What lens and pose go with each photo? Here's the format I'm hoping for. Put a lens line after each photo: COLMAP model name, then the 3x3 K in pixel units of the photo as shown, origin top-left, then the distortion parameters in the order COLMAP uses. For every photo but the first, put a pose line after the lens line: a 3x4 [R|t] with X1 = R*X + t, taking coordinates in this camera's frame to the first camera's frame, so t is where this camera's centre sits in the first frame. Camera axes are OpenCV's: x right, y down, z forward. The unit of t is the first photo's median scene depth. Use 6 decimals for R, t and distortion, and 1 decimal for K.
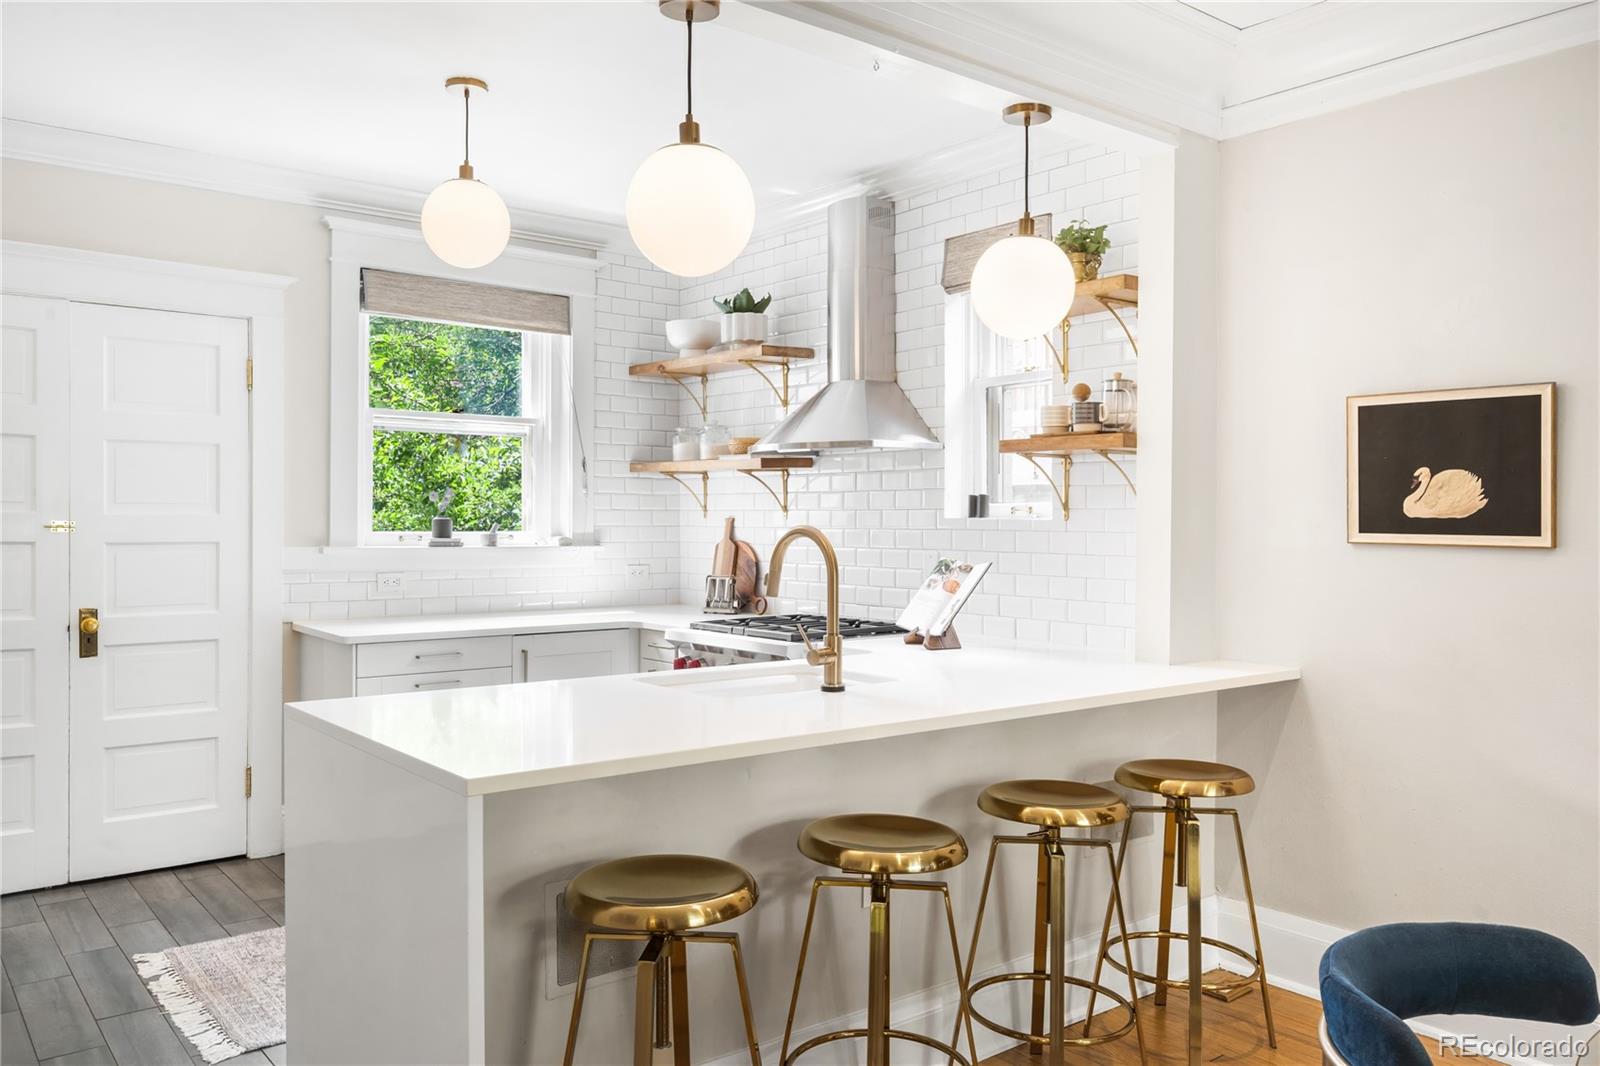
lens RADIAL K [[1195.6, 0, 791.4], [0, 1195.6, 532.4], [0, 0, 1]] dist [-0.013018, -0.004350]
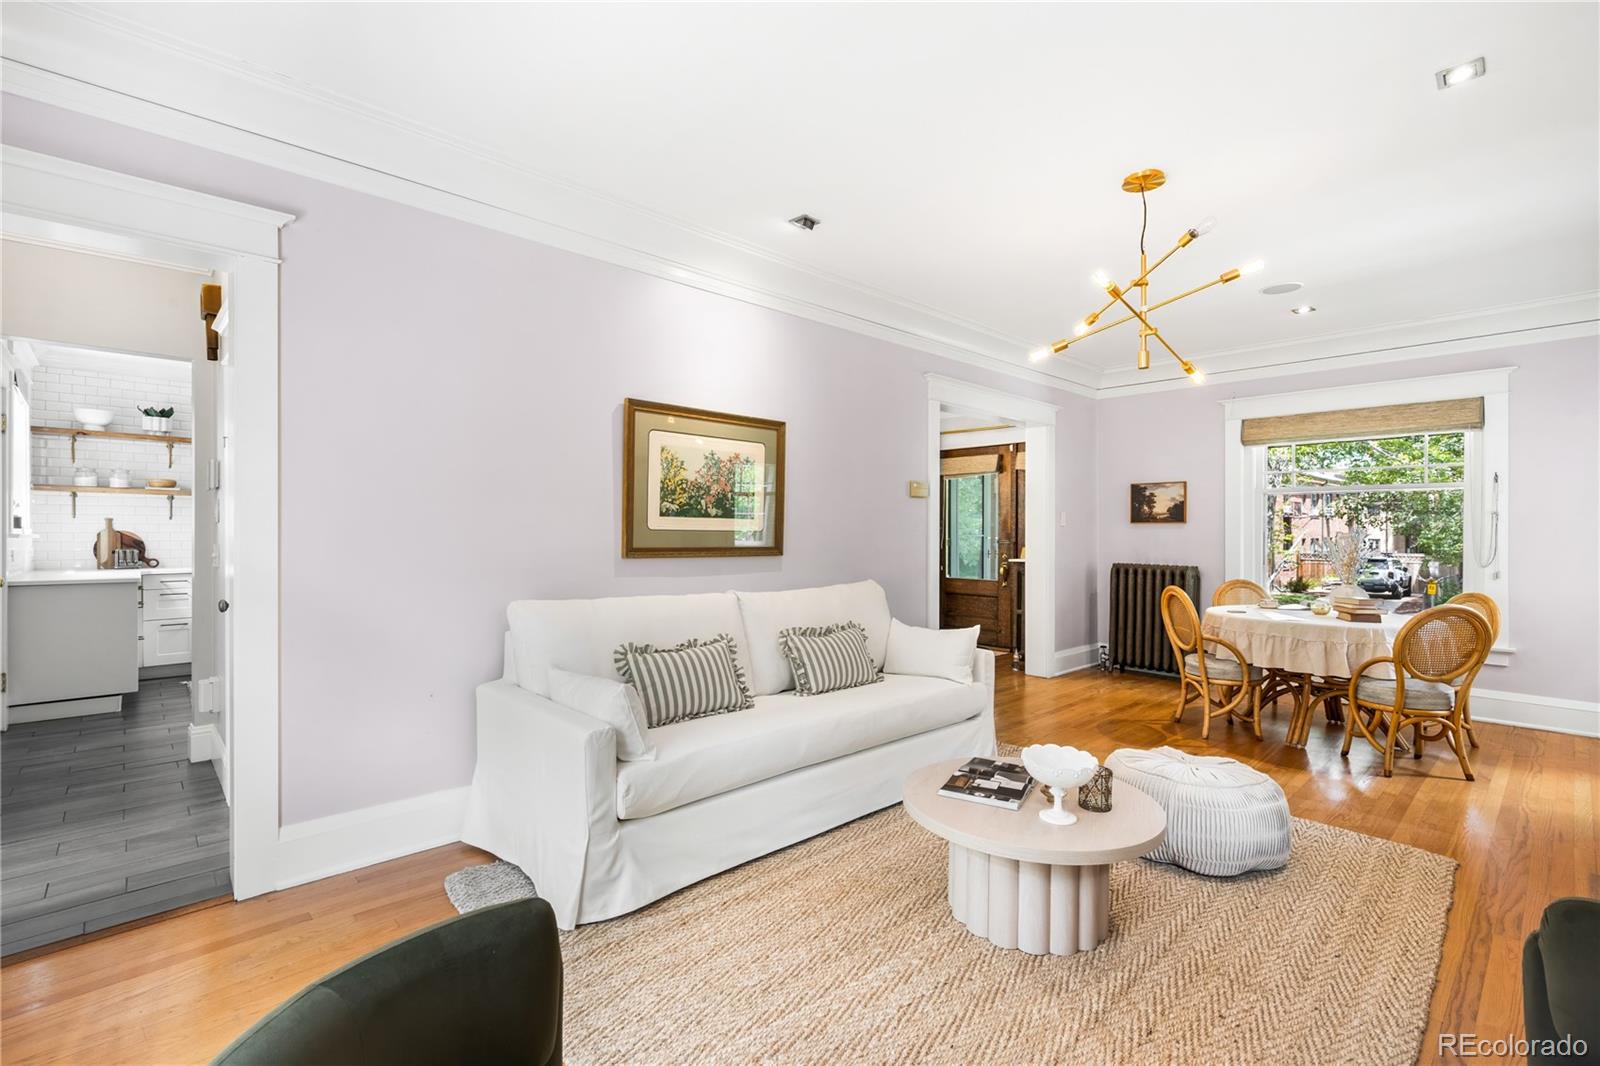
lens RADIAL K [[743.5, 0, 811.3], [0, 743.5, 533.4], [0, 0, 1]] dist [-0.003276, -0.000316]
pose [[-0.083929, -0.007537, 0.996443, -1.731305], [0.010953, 0.999904, 0.008486, 0.016605], [-0.996412, 0.011626, -0.083838, 0.016998]]
